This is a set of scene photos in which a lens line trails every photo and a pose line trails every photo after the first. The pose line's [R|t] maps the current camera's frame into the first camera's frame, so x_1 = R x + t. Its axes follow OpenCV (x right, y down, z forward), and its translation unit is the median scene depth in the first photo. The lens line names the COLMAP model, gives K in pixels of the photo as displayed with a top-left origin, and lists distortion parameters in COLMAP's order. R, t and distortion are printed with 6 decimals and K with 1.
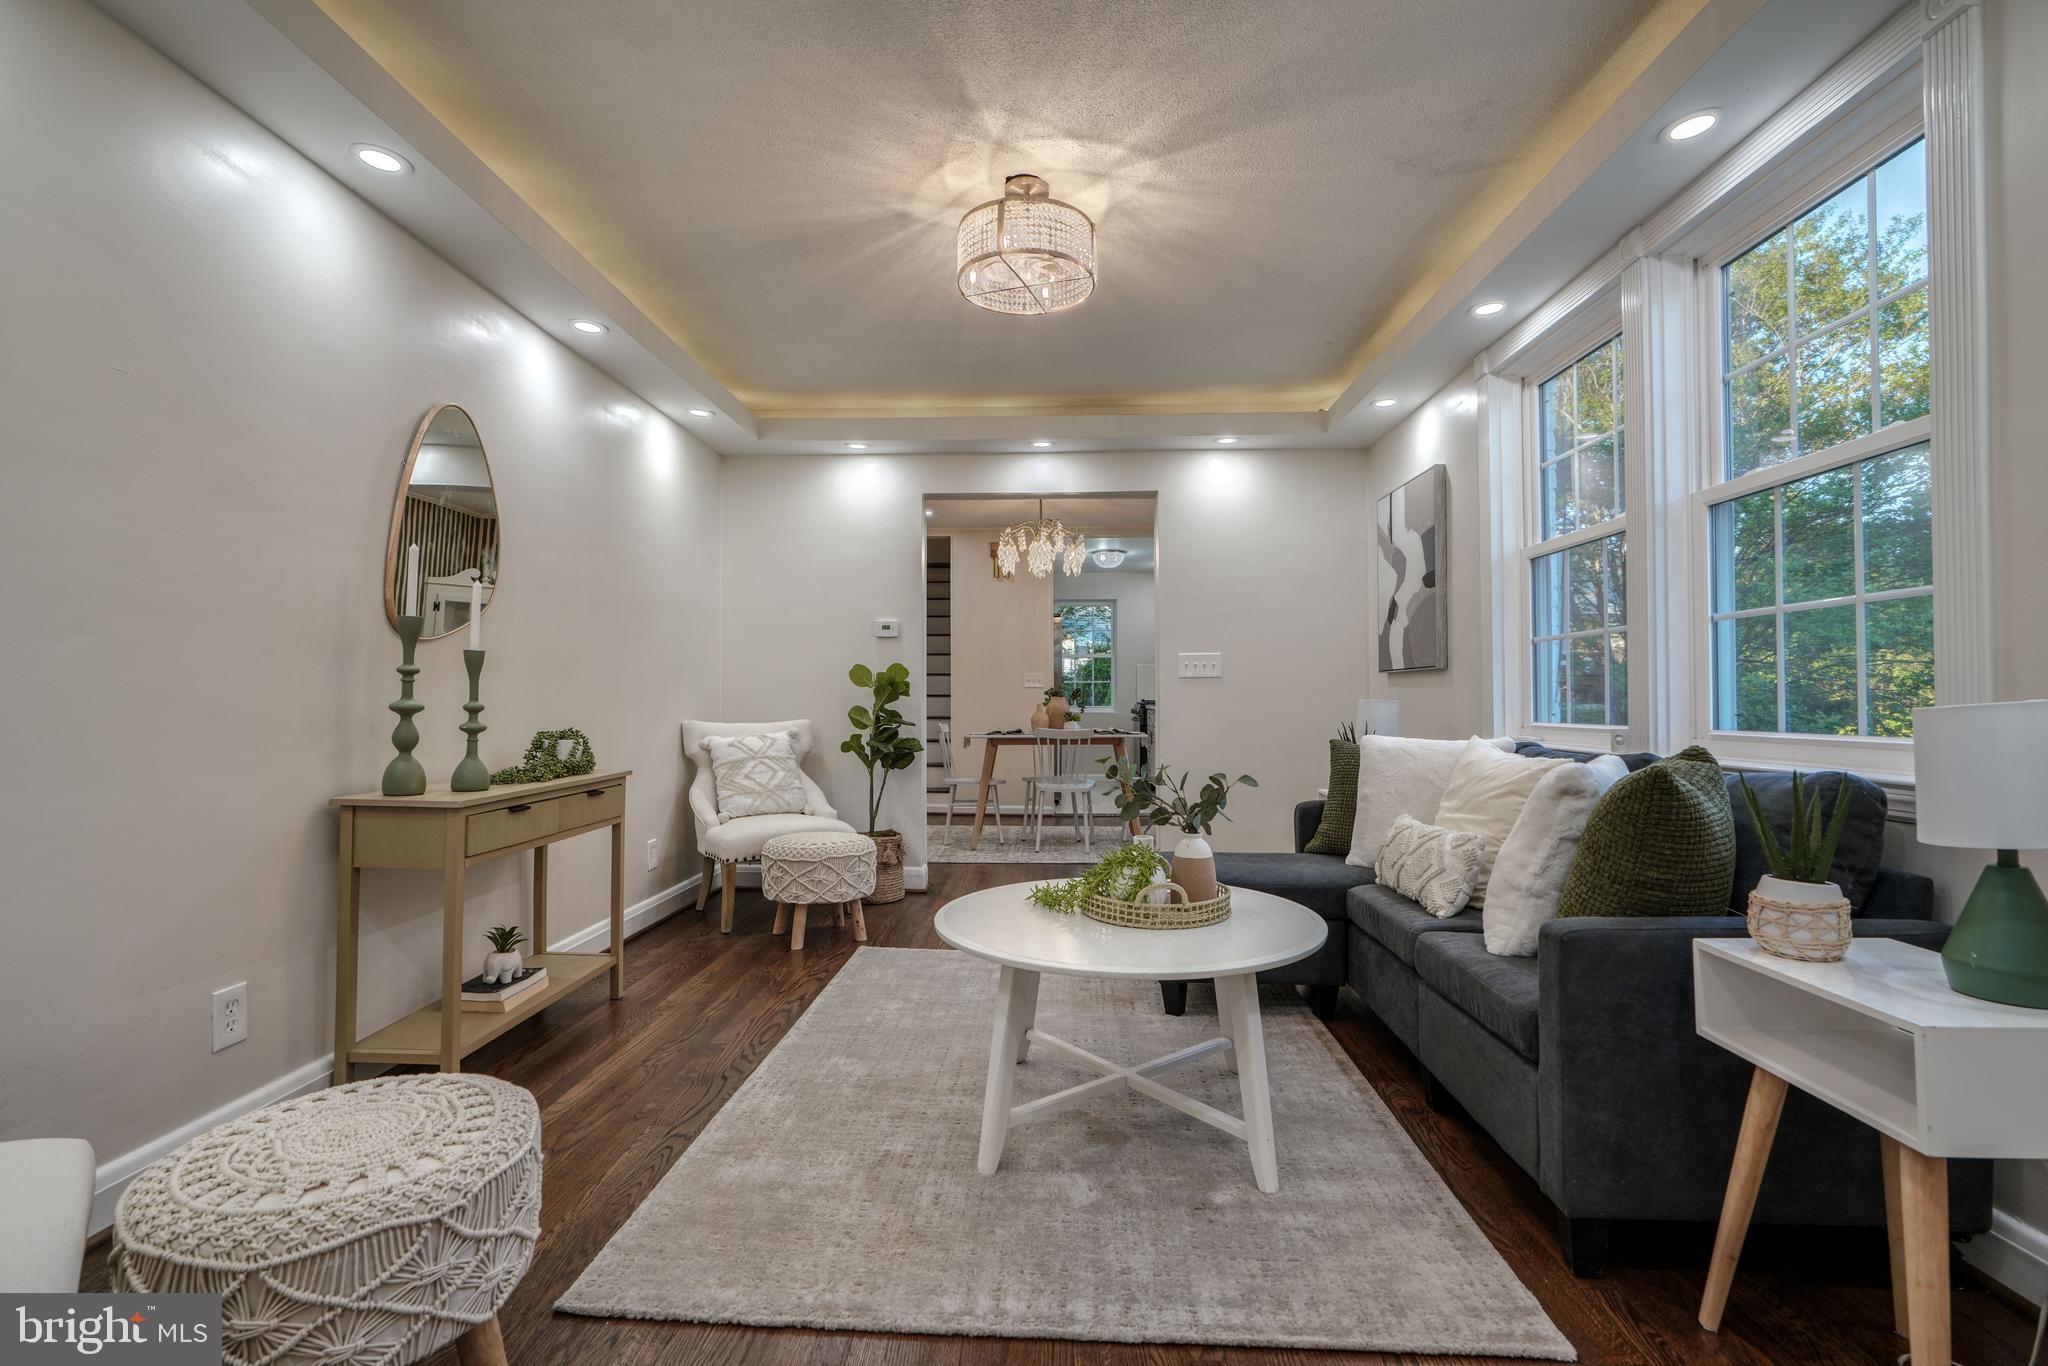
lens RADIAL K [[916.3, 0, 1026.6], [0, 916.3, 684.9], [0, 0, 1]] dist [-0.007253, 0.002733]
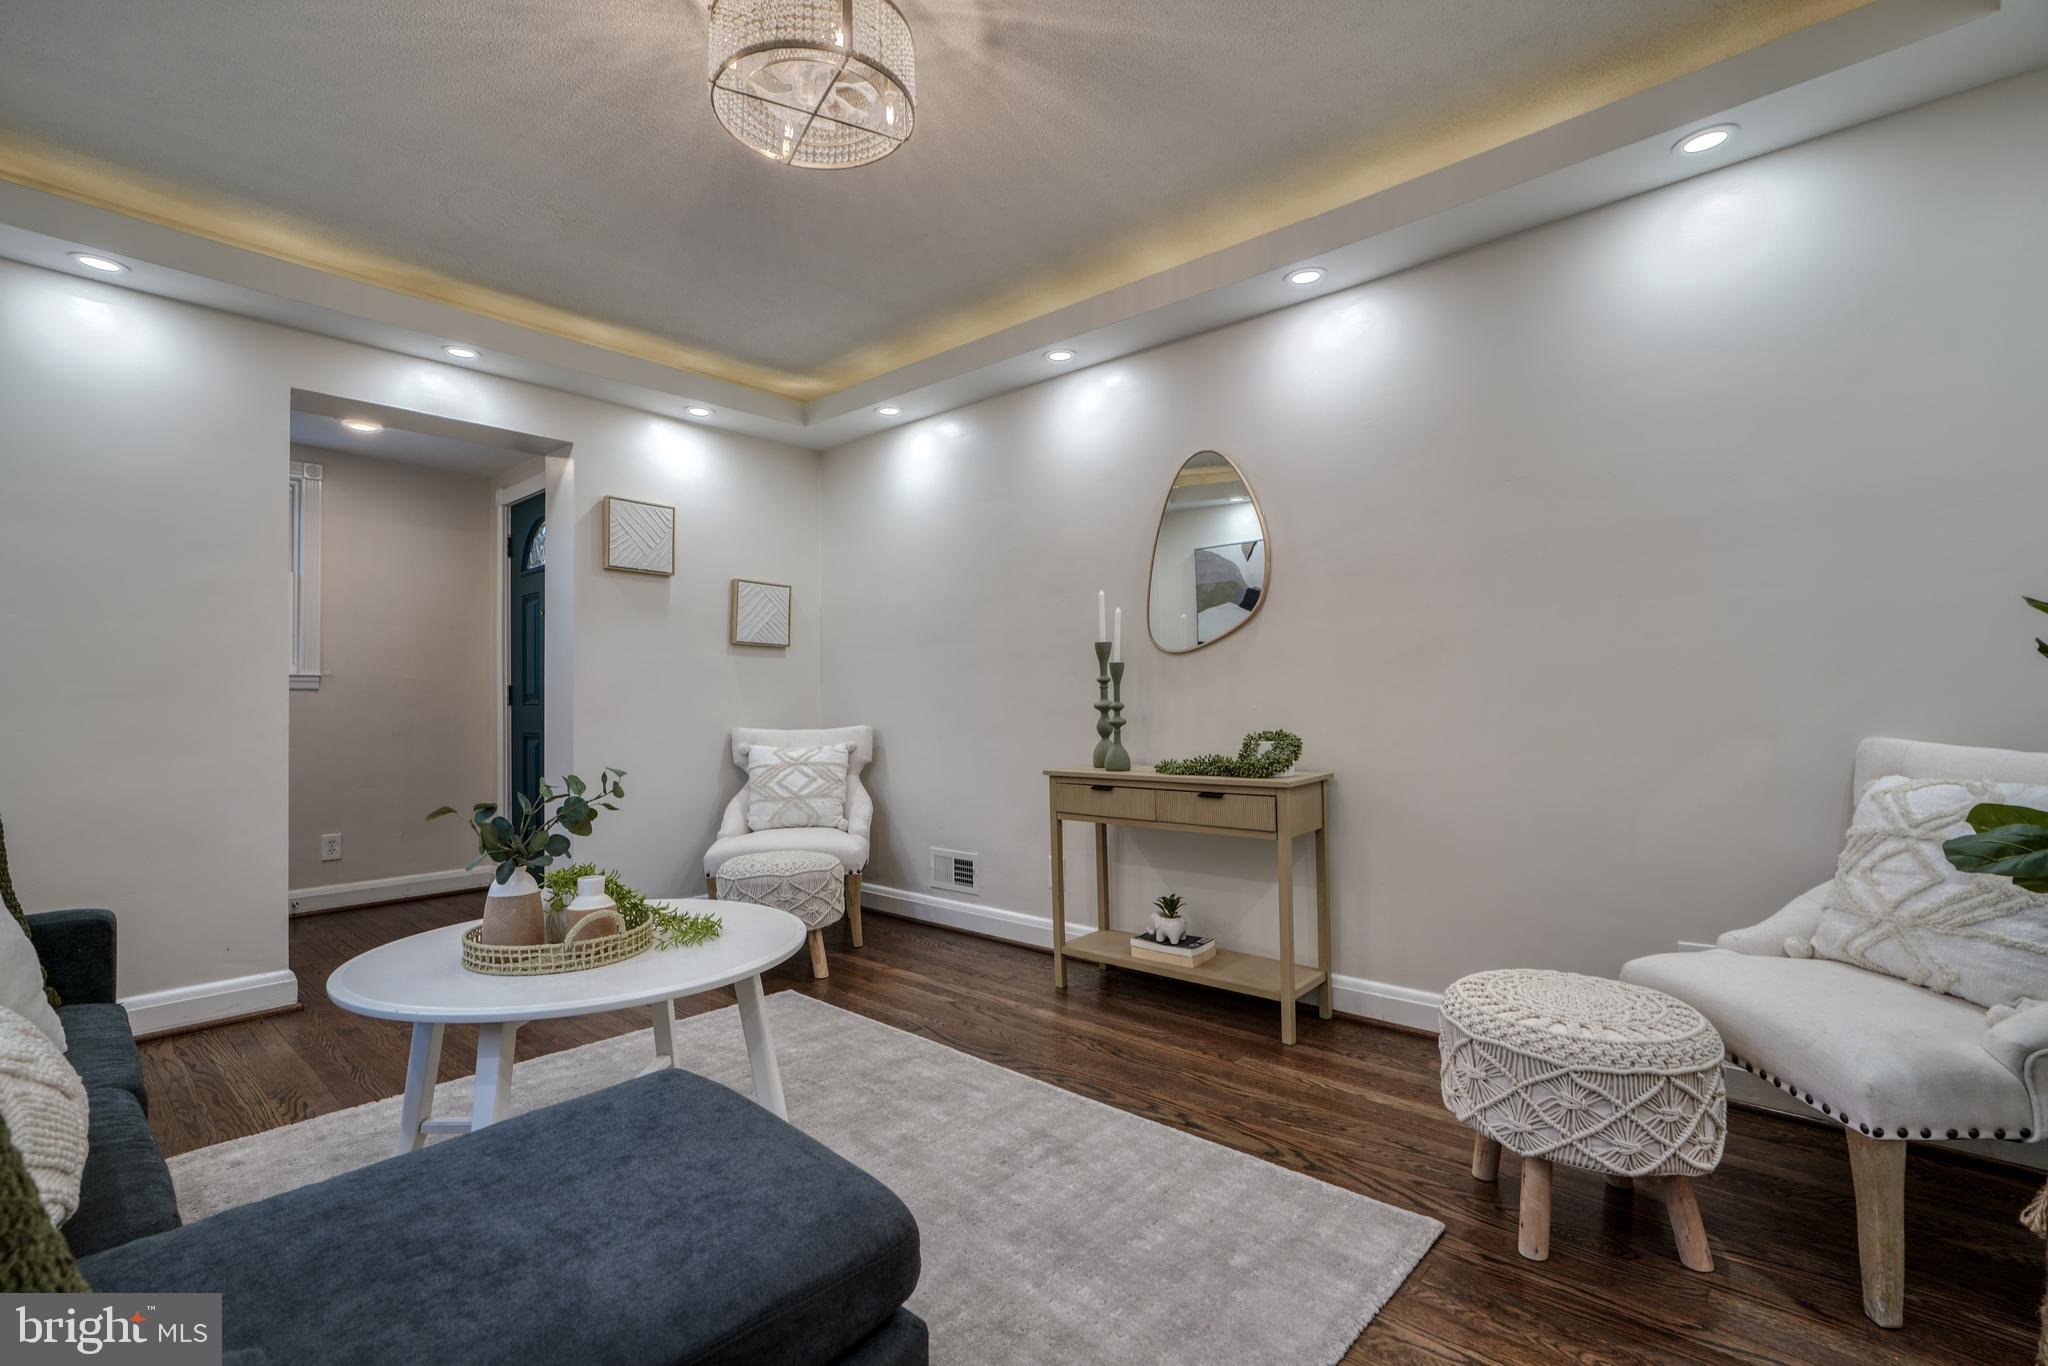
lens RADIAL K [[916.3, 0, 1021.9], [0, 916.3, 682.9], [0, 0, 1]] dist [-0.007253, 0.002733]
pose [[-0.638192, -0.006037, -0.769854, 0.356627], [0.024156, 0.999320, -0.027861, 0.017673], [0.769499, -0.036377, -0.637612, 1.276368]]
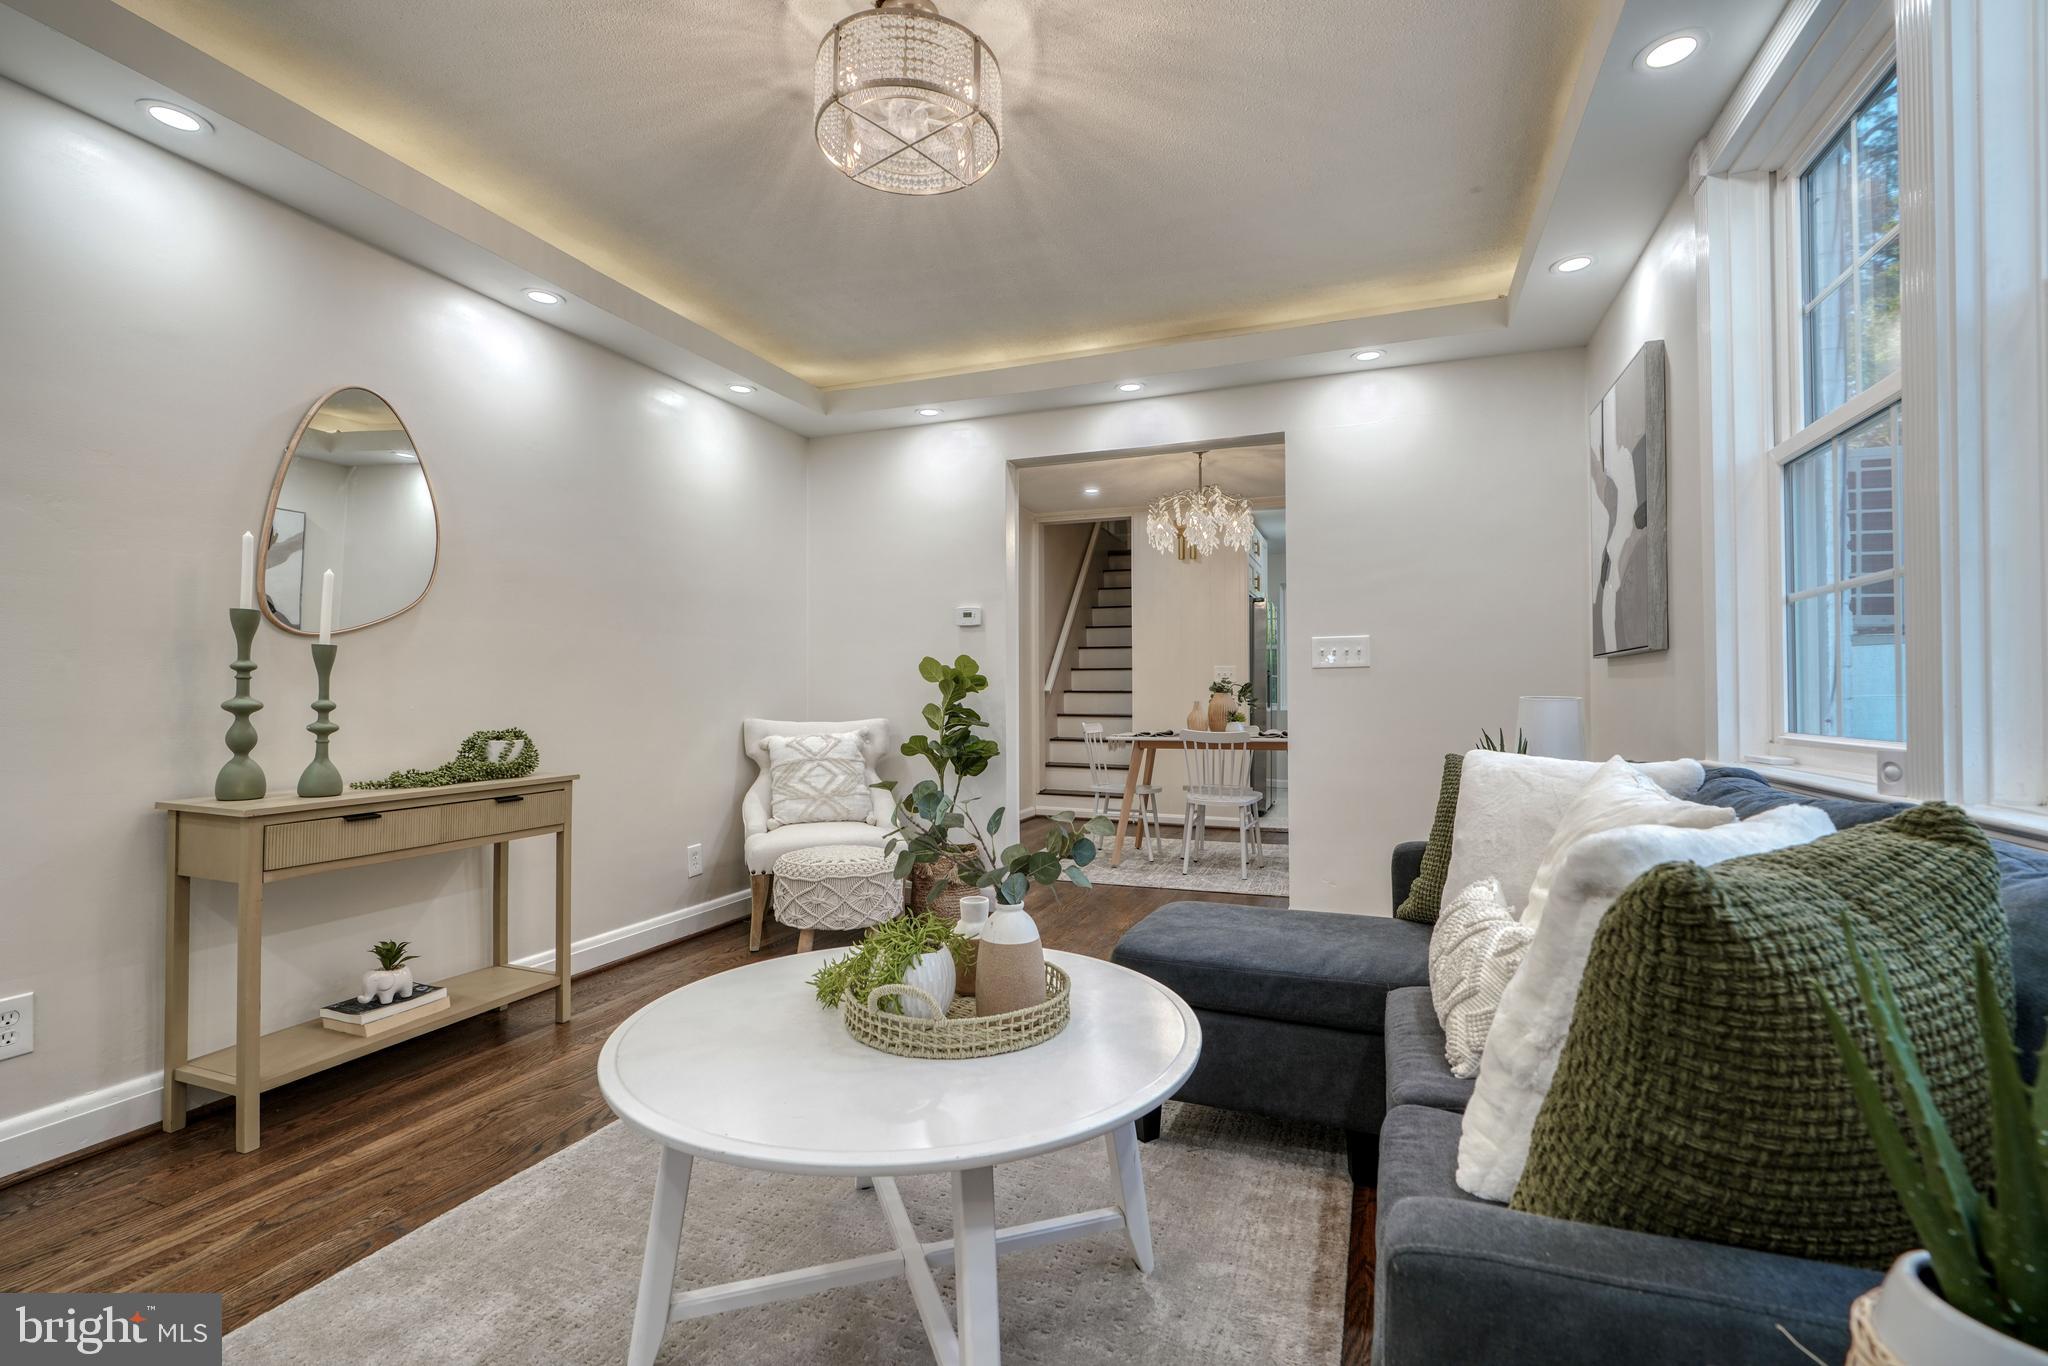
lens RADIAL K [[916.3, 0, 1024.2], [0, 916.3, 684.7], [0, 0, 1]] dist [-0.007253, 0.002733]
pose [[0.946304, -0.005239, -0.323235, 0.270492], [0.006623, 0.999973, 0.003181, 0.003356], [0.323209, -0.005151, 0.946313, 0.262155]]
